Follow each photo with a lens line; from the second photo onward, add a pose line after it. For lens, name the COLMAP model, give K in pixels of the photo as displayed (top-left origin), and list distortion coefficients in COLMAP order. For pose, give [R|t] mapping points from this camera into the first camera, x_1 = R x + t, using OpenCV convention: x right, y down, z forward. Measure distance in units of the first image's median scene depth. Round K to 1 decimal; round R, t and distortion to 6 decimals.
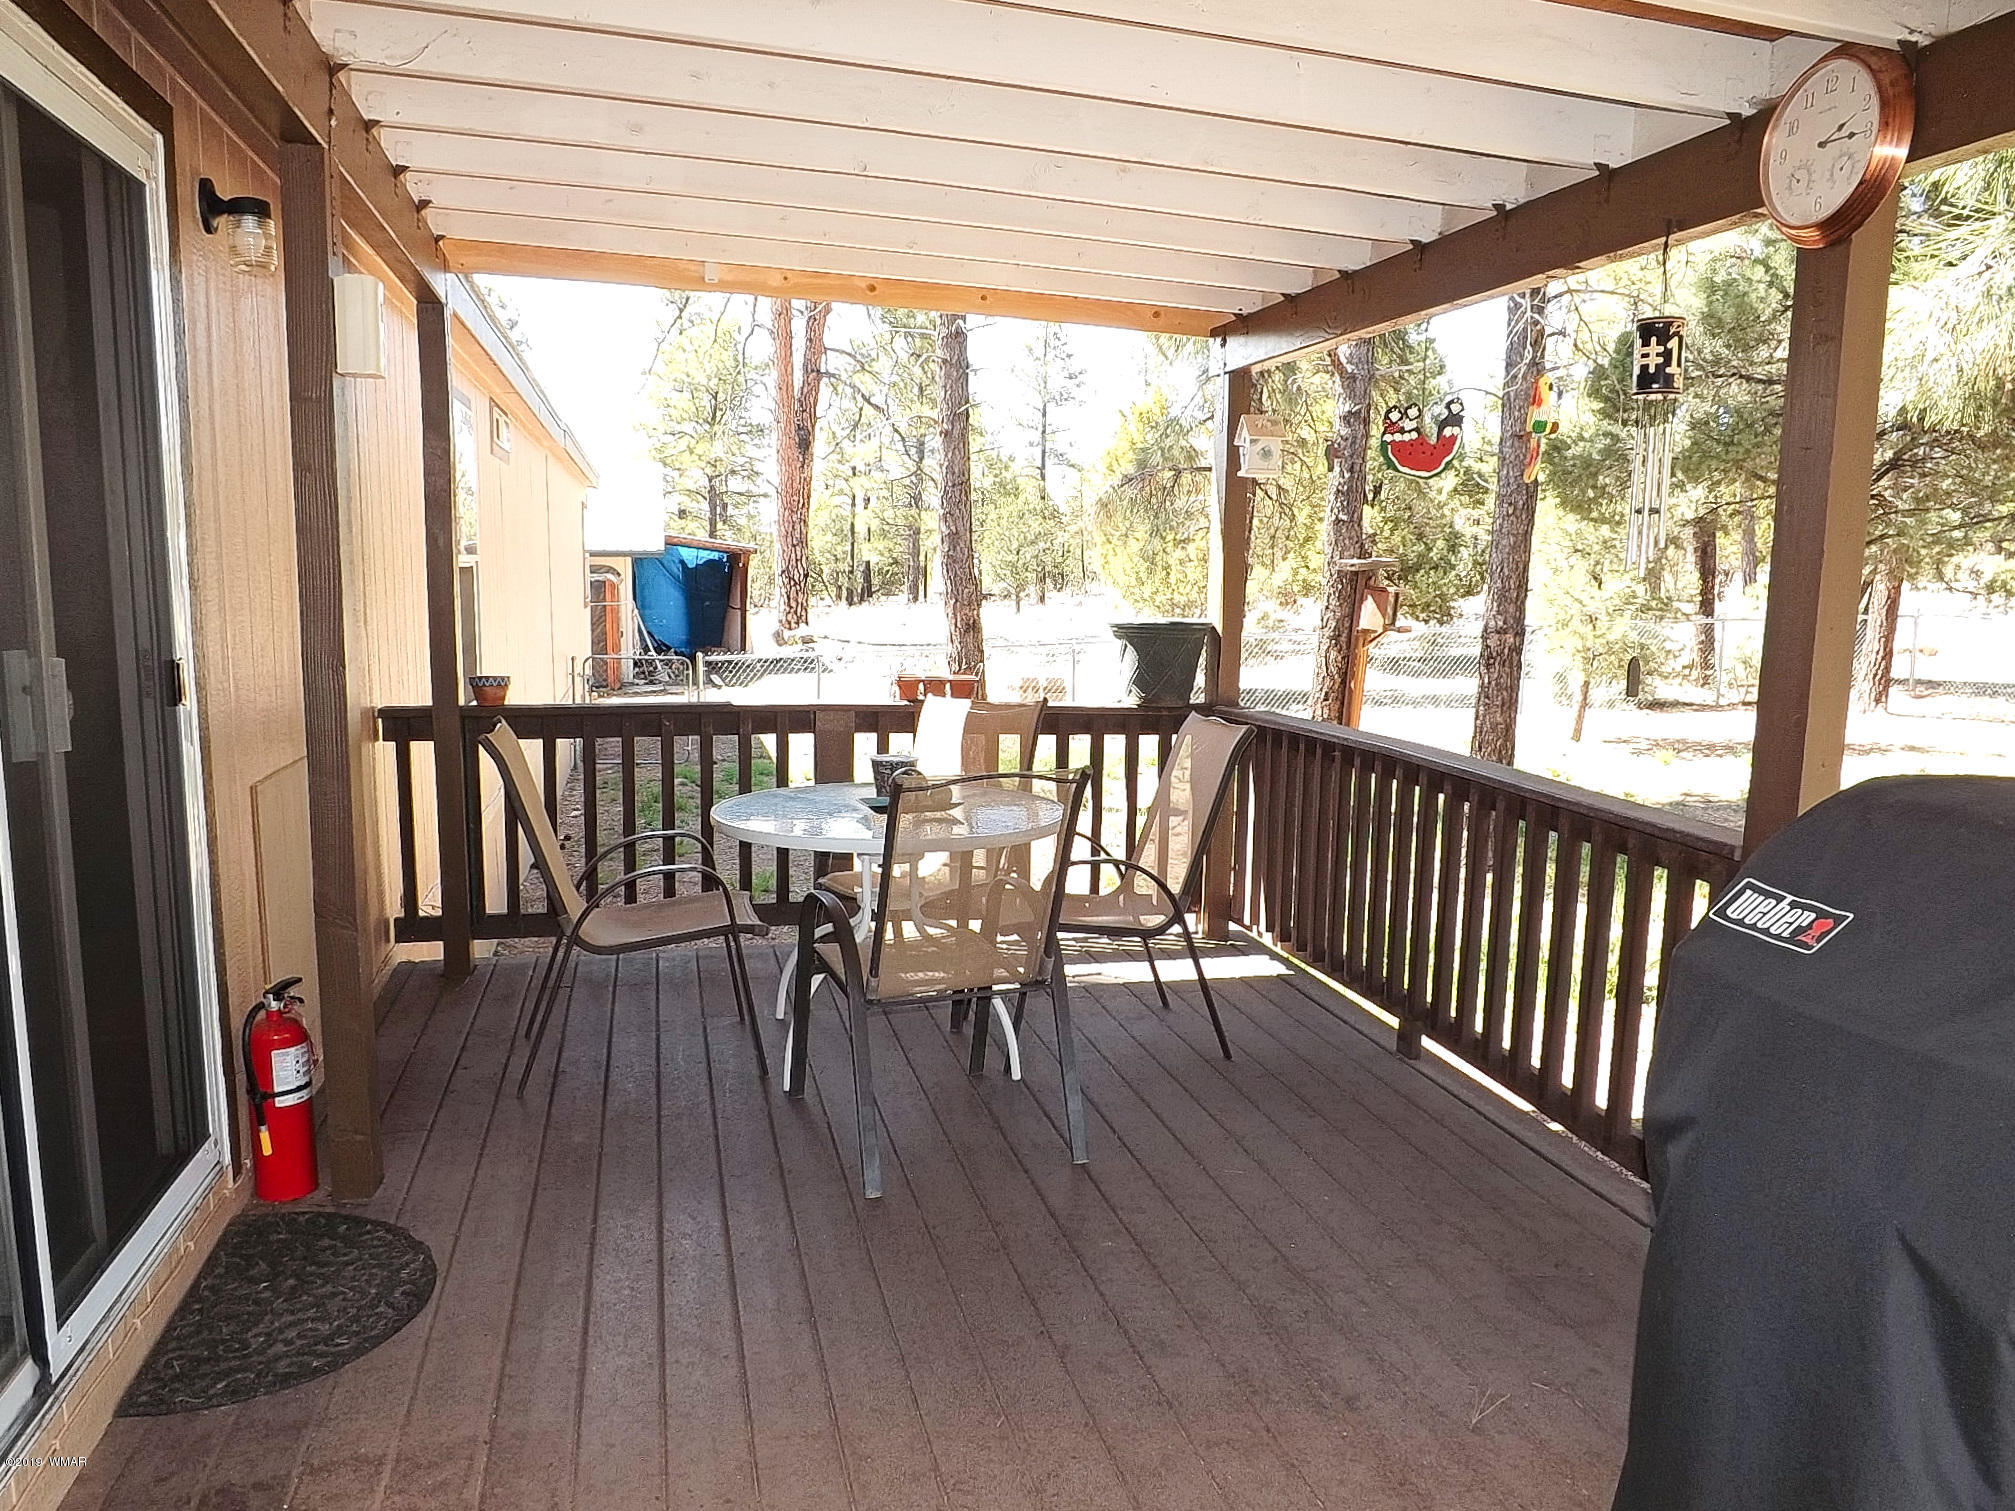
lens RADIAL K [[1447.1, 0, 1006.8], [0, 1447.1, 790.0], [0, 0, 1]] dist [-0.124894, 0.093893]
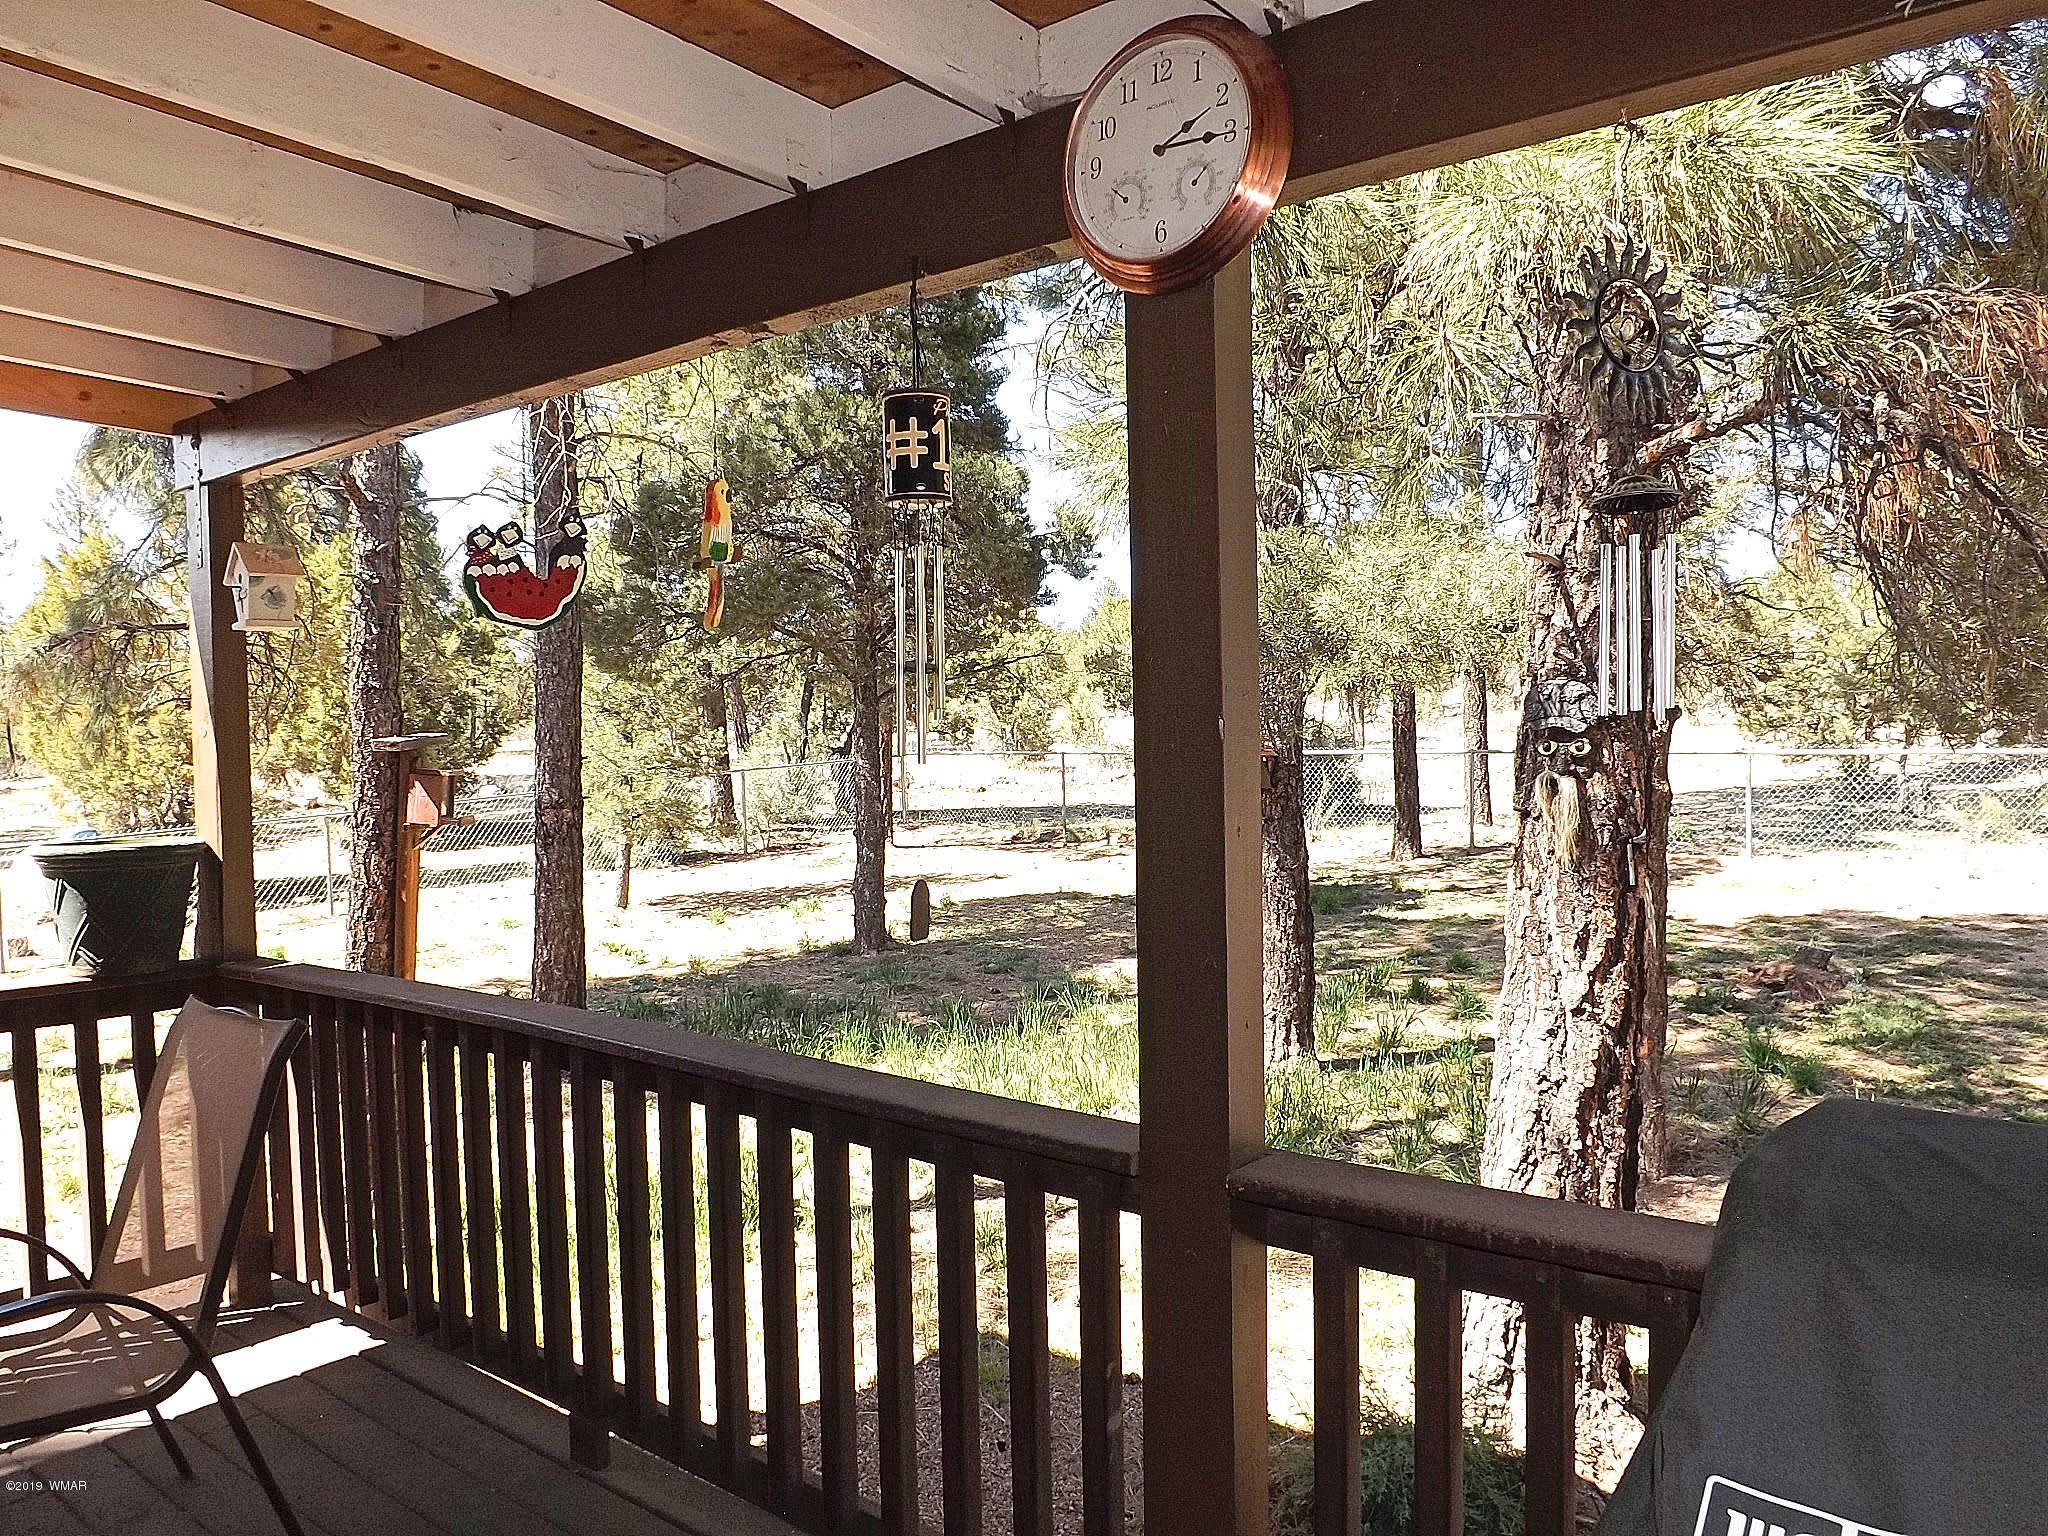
lens RADIAL K [[1534.9, 0, 1027.1], [0, 1534.9, 785.0], [0, 0, 1]] dist [-0.056686, 0.017488]
pose [[0.795472, -0.052732, 0.603692, 0.020618], [0.124083, 0.989273, -0.077090, -0.038535], [-0.593151, 0.136231, 0.793482, 0.192654]]
